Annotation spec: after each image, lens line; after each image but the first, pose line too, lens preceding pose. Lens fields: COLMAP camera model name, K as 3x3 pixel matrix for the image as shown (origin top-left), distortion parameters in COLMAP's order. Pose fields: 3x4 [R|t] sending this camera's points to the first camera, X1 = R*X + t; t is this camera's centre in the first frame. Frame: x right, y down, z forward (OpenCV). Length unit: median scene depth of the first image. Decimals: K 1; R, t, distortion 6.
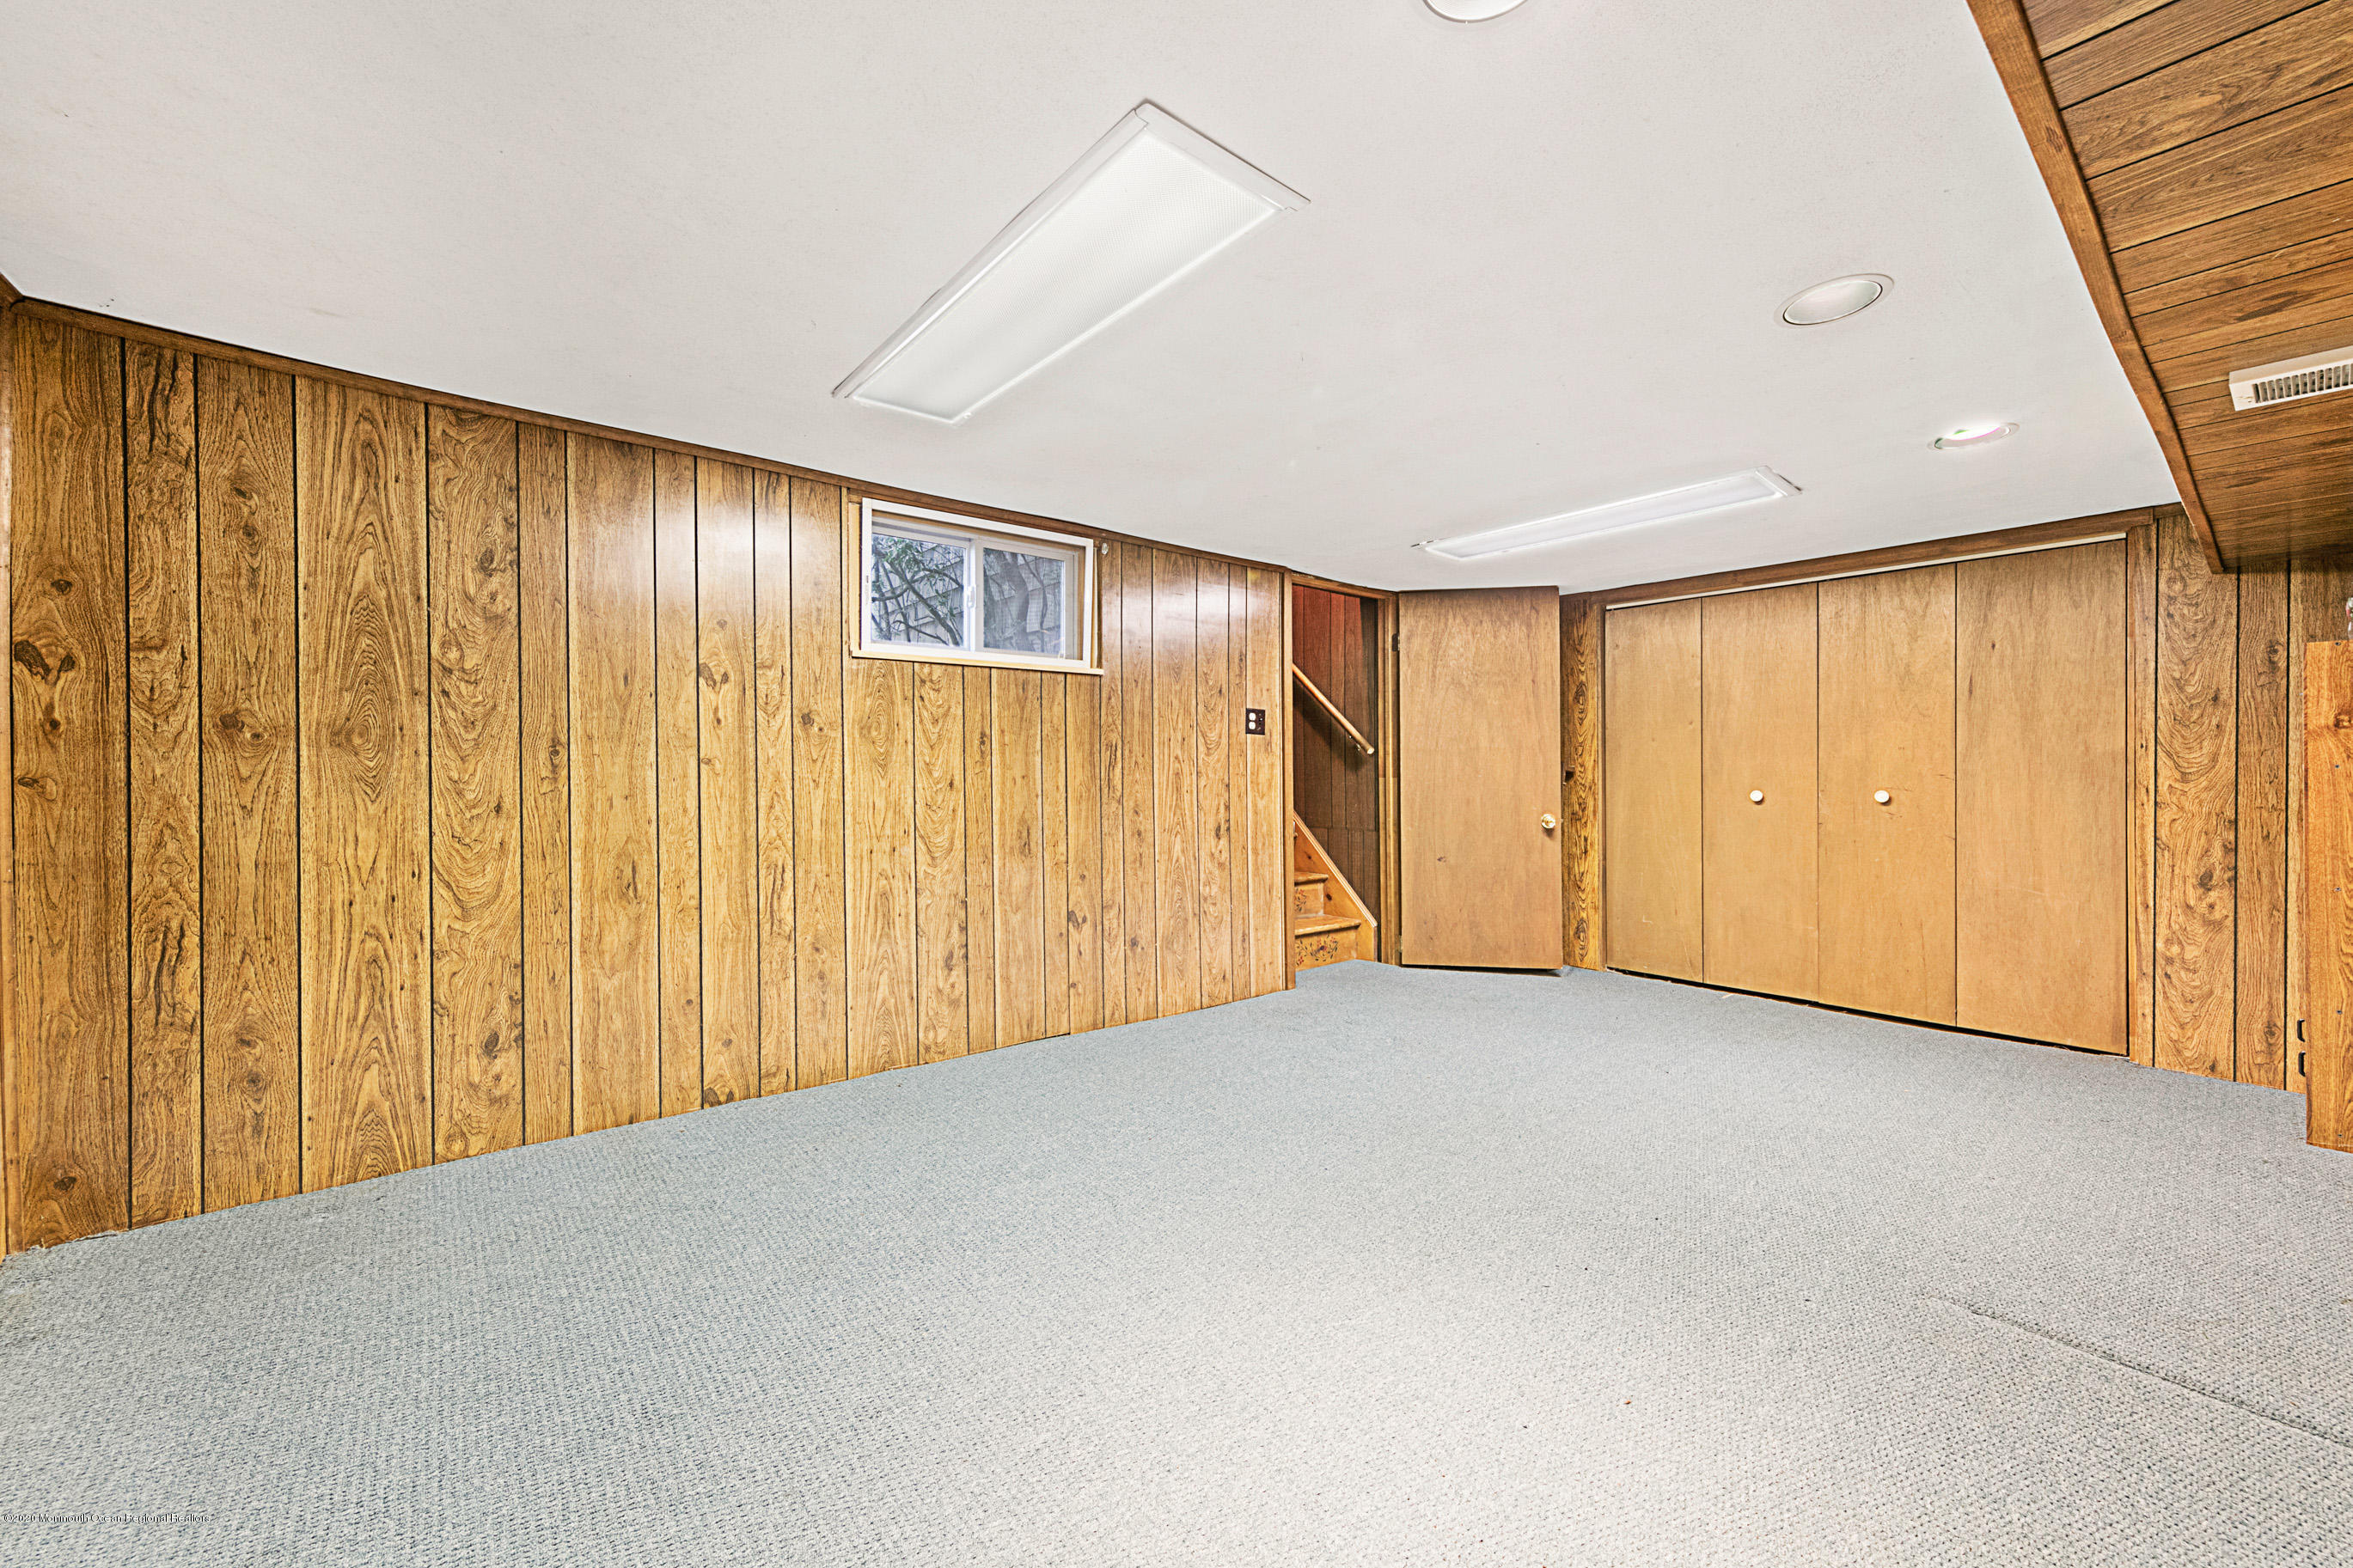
lens RADIAL K [[911.3, 0, 1177.8], [0, 911.3, 773.0], [0, 0, 1]] dist [-0.000715, -0.000164]
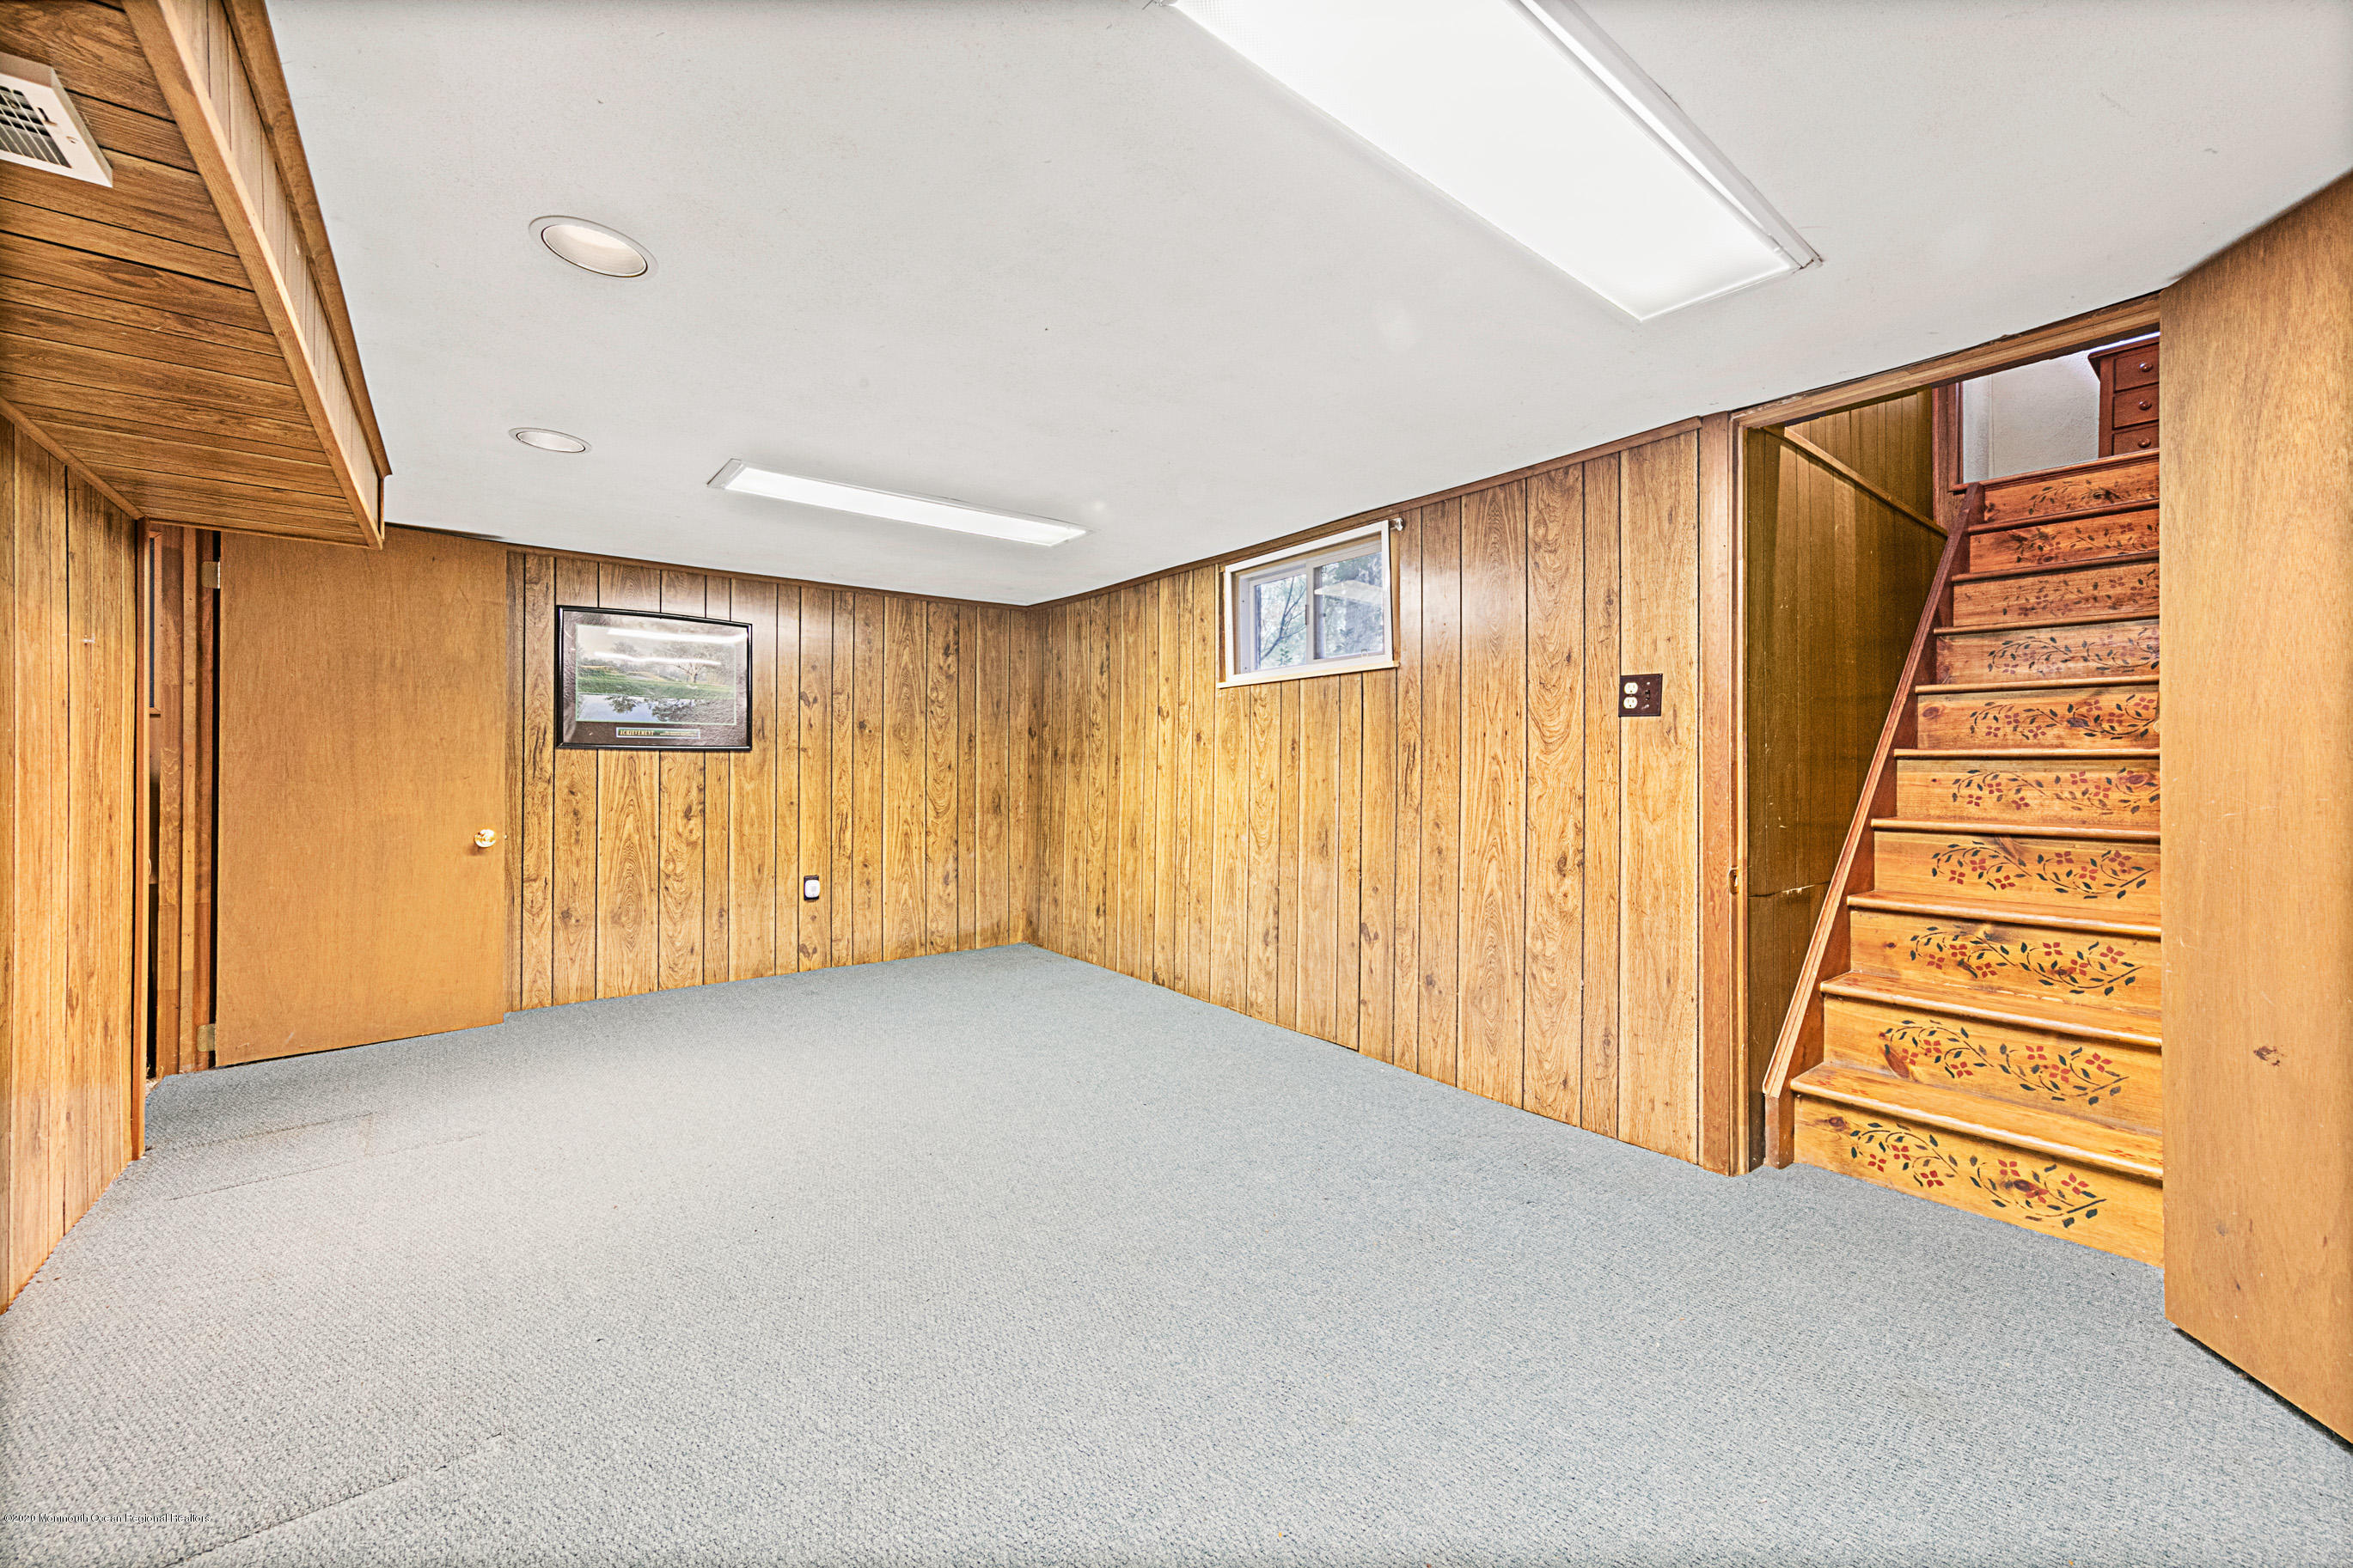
lens RADIAL K [[911.3, 0, 1180.0], [0, 911.3, 778.4], [0, 0, 1]] dist [-0.000715, -0.000164]
pose [[-0.029787, -0.000621, -0.999556, 0.817171], [-0.014487, 0.999895, -0.000189, 0.004536], [0.999451, 0.014475, -0.029793, 0.820629]]
